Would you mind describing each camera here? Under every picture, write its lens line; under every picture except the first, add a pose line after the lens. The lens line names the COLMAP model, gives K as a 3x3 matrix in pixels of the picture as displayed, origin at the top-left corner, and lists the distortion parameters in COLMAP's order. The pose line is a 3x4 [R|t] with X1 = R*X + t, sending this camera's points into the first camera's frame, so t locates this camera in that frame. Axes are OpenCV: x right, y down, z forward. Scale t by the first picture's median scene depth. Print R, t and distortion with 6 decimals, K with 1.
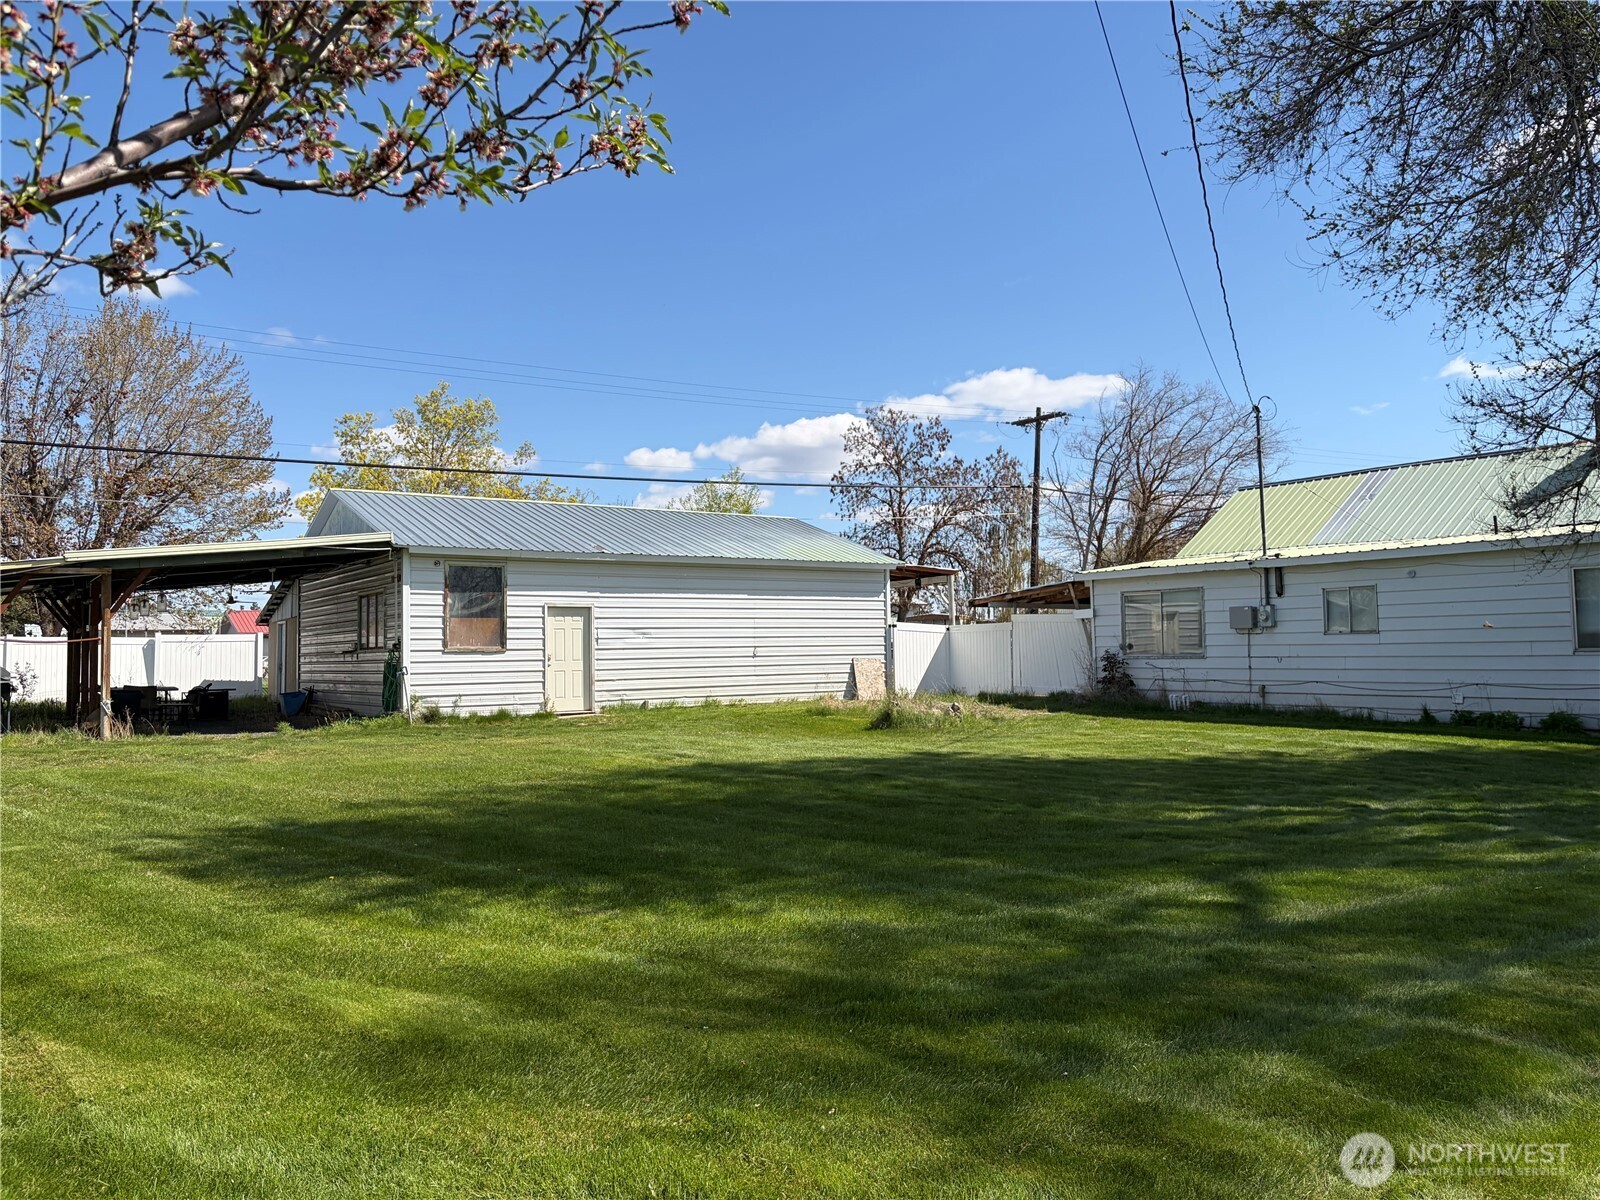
lens RADIAL K [[1151.7, 0, 800.0], [0, 1151.7, 600.0], [0, 0, 1]] dist [0.012432, -0.042786]
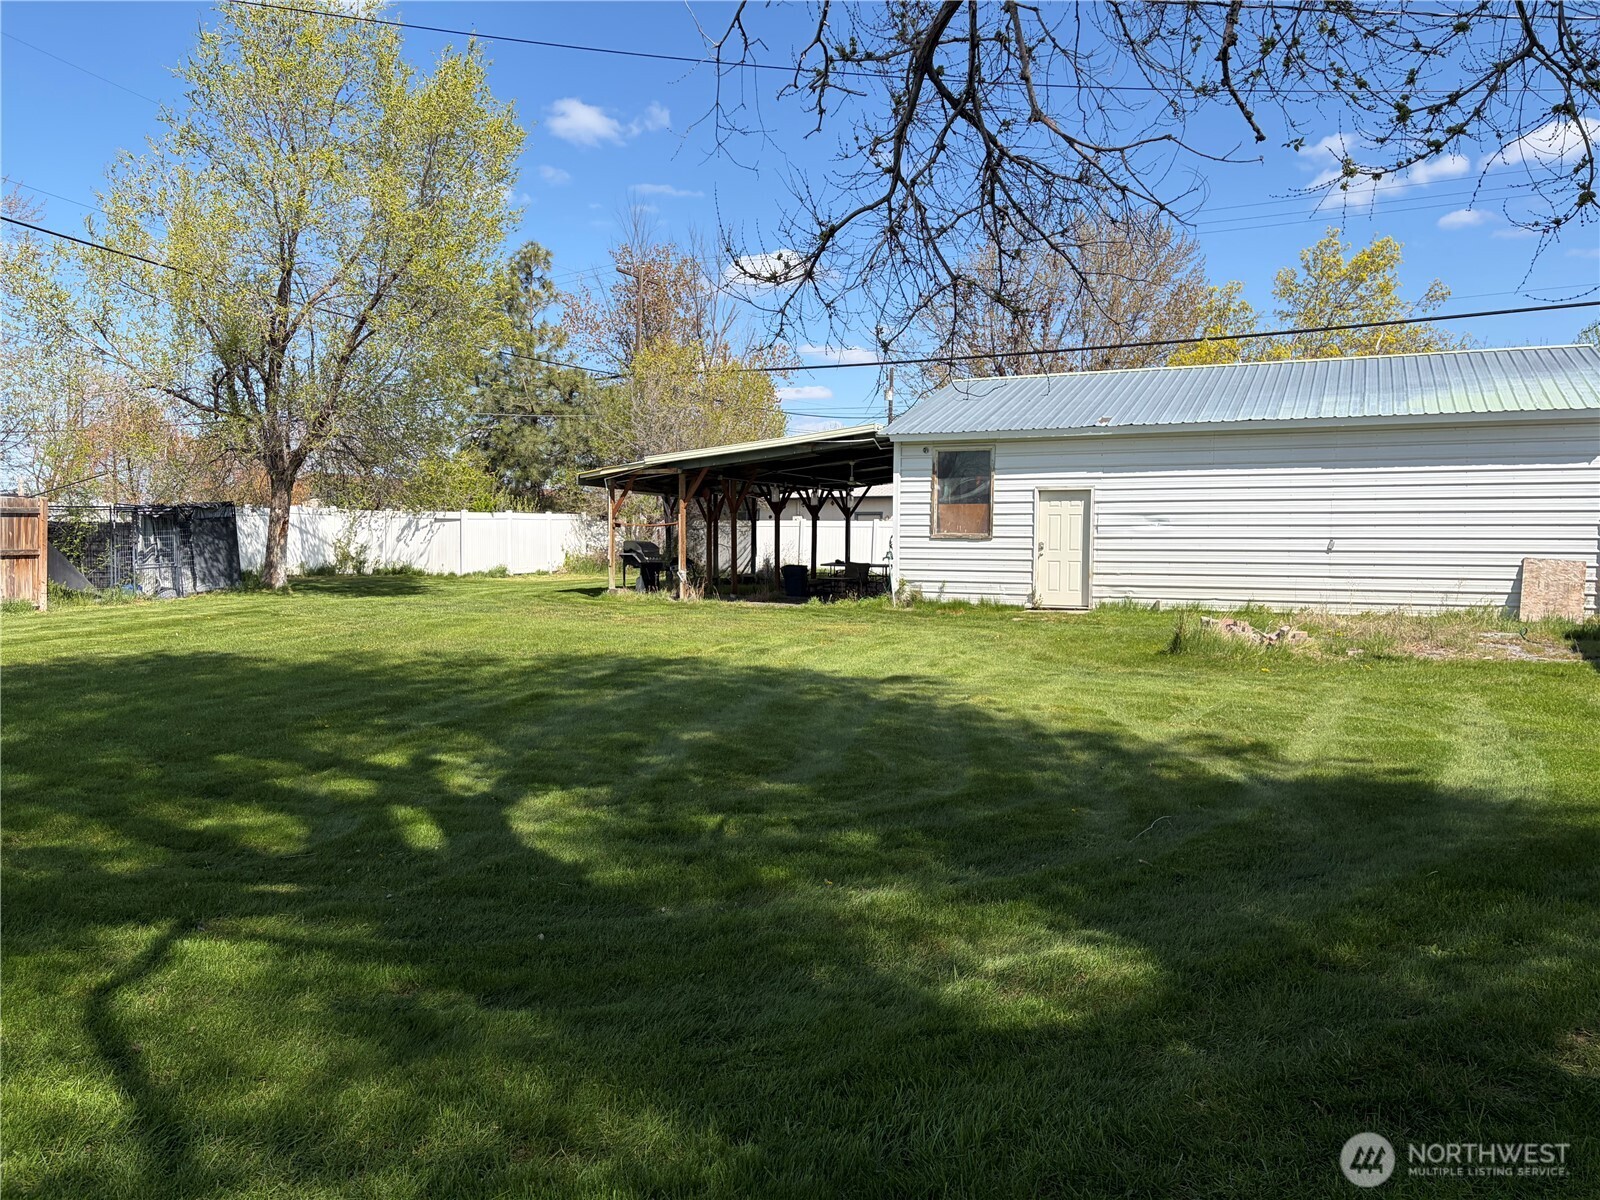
lens RADIAL K [[1151.7, 0, 800.0], [0, 1151.7, 600.0], [0, 0, 1]] dist [0.012432, -0.042786]
pose [[0.494885, 0.063166, -0.866660, 0.332489], [0.026398, 0.995801, 0.087652, 0.004884], [0.868557, -0.066255, 0.491140, 0.258793]]
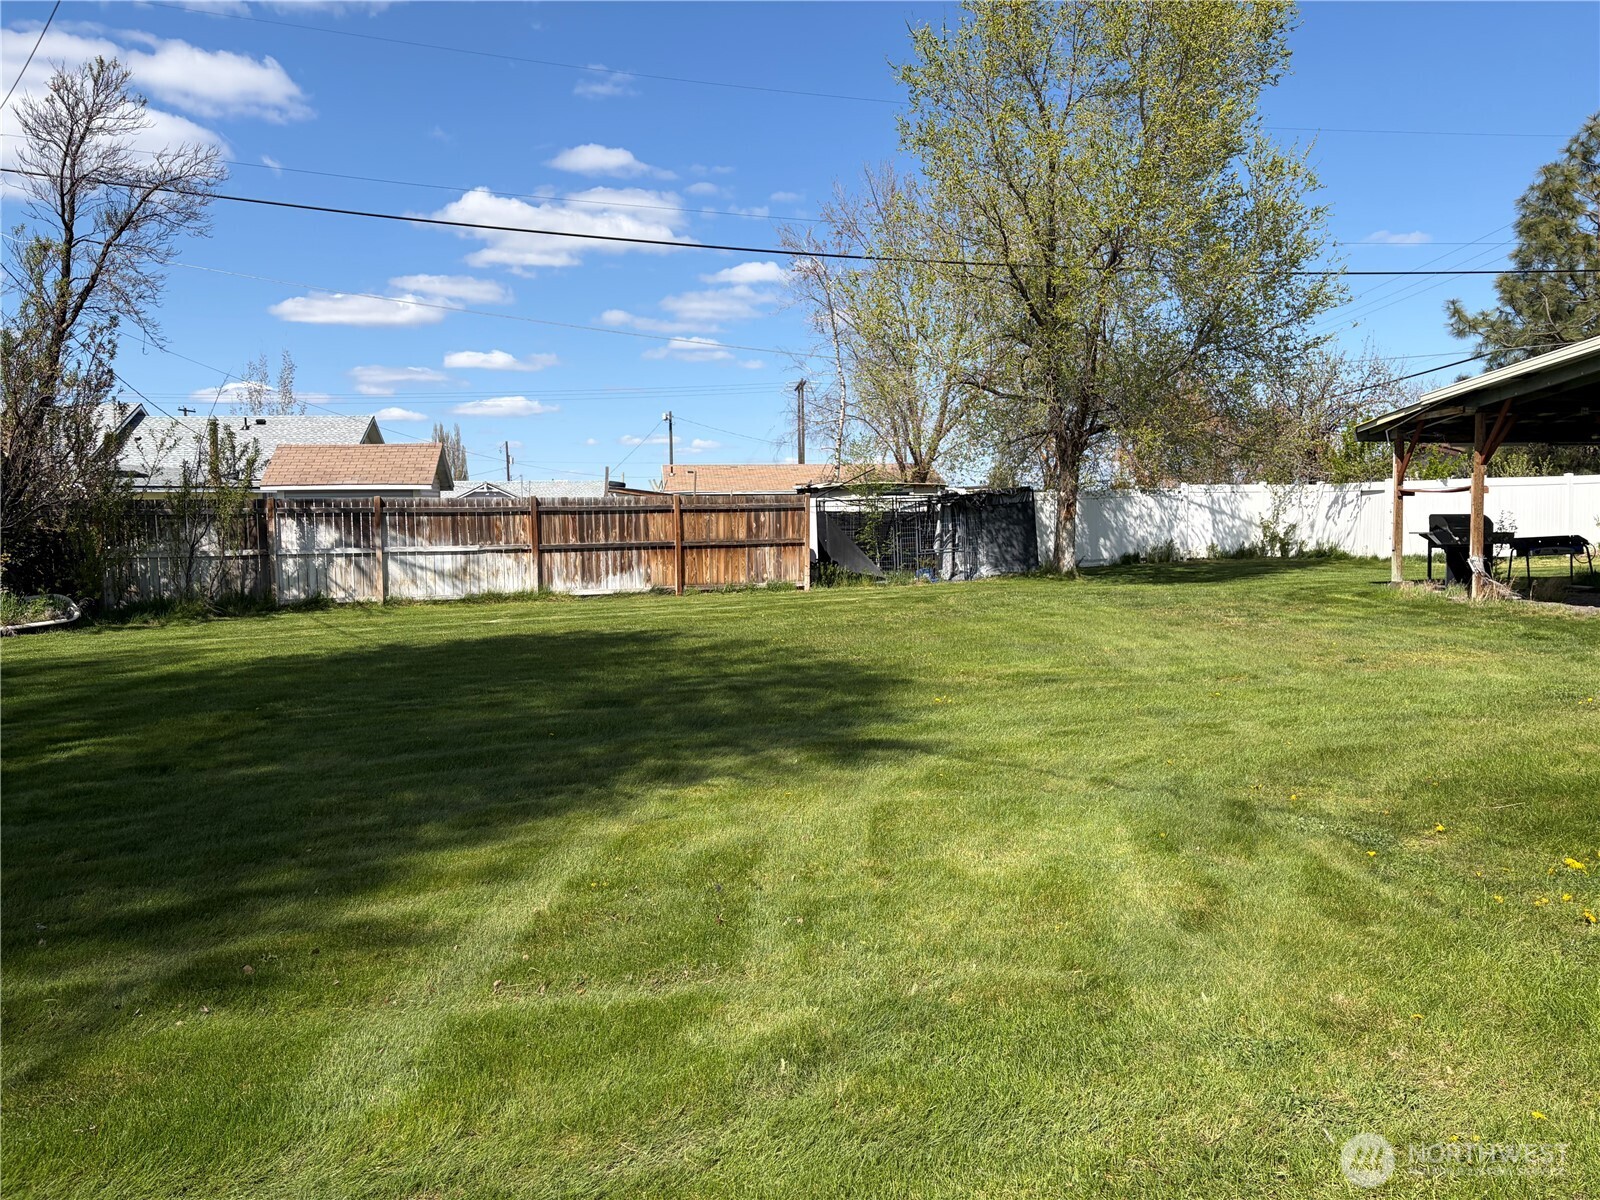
lens RADIAL K [[1151.7, 0, 800.0], [0, 1151.7, 600.0], [0, 0, 1]] dist [0.012432, -0.042786]
pose [[-0.497375, 0.080226, -0.863818, 0.237593], [0.069931, 0.996182, 0.052254, 0.019843], [0.864712, -0.034418, -0.501087, 0.533964]]
